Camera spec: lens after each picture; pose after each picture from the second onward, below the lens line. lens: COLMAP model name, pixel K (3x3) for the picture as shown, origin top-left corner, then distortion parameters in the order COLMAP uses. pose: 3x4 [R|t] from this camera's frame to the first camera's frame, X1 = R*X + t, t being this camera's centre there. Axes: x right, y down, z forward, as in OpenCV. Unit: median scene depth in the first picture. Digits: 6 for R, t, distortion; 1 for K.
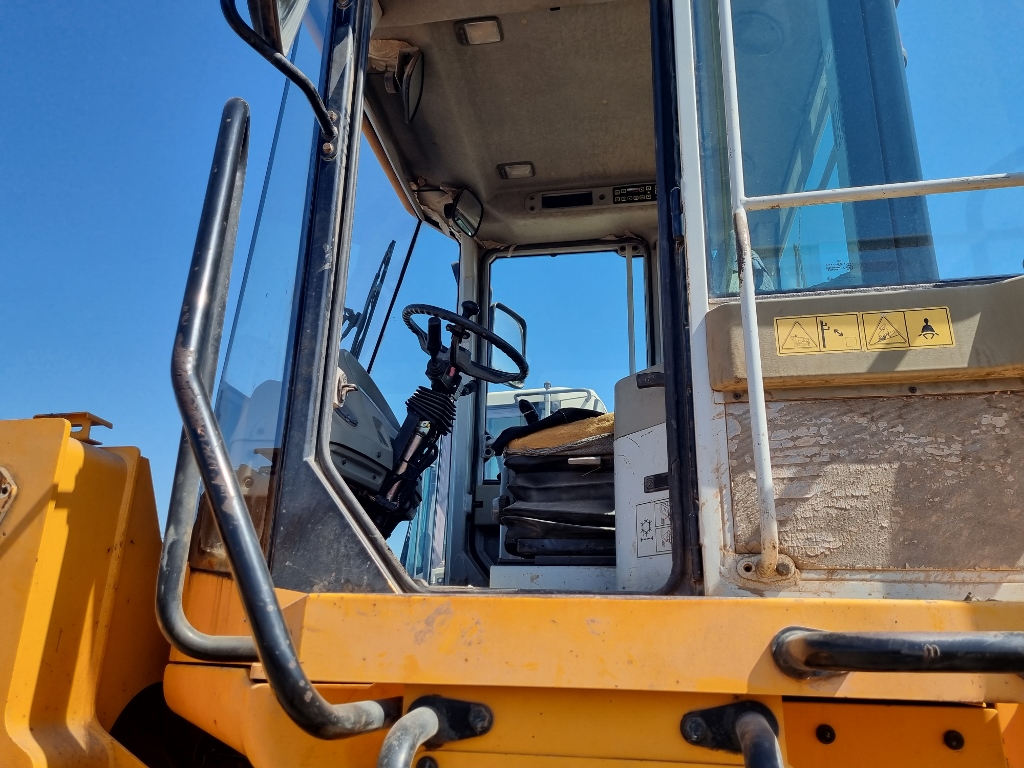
lens RADIAL K [[785.3, 0, 518.0], [0, 785.3, 382.8], [0, 0, 1]] dist [0.048158, -0.008807]
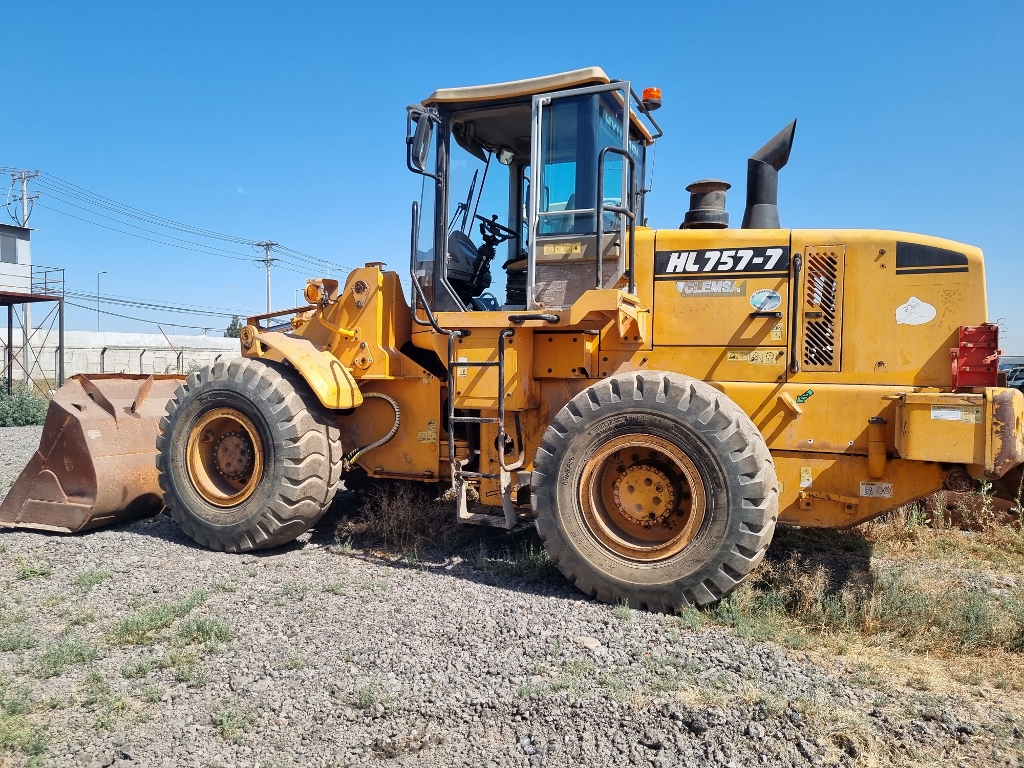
lens RADIAL K [[785.3, 0, 518.0], [0, 785.3, 382.8], [0, 0, 1]] dist [0.048158, -0.008807]
pose [[0.971702, 0.005864, -0.236139, 0.892424], [0.071339, 0.945725, 0.317042, -0.543018], [0.225181, -0.324916, 0.918544, -2.300041]]
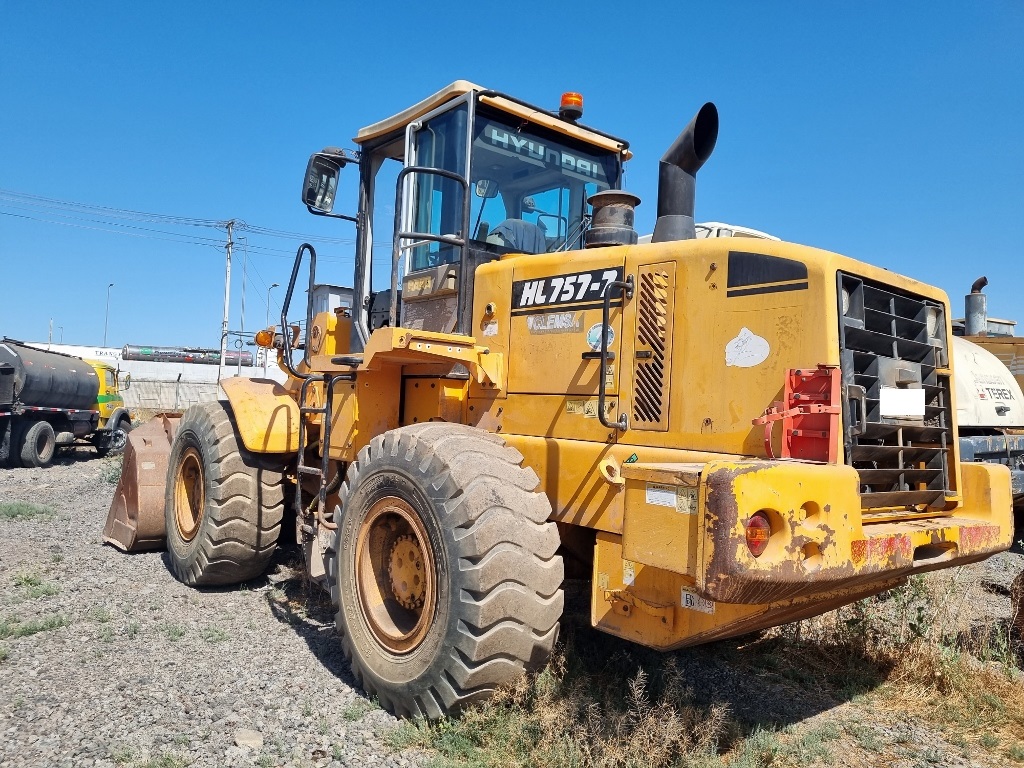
lens RADIAL K [[785.3, 0, 518.0], [0, 785.3, 382.8], [0, 0, 1]] dist [0.048158, -0.008807]
pose [[0.761992, -0.003795, -0.647575, 2.387357], [0.174385, 0.964246, 0.199546, -0.204895], [0.623665, -0.264980, 0.735410, -1.159660]]
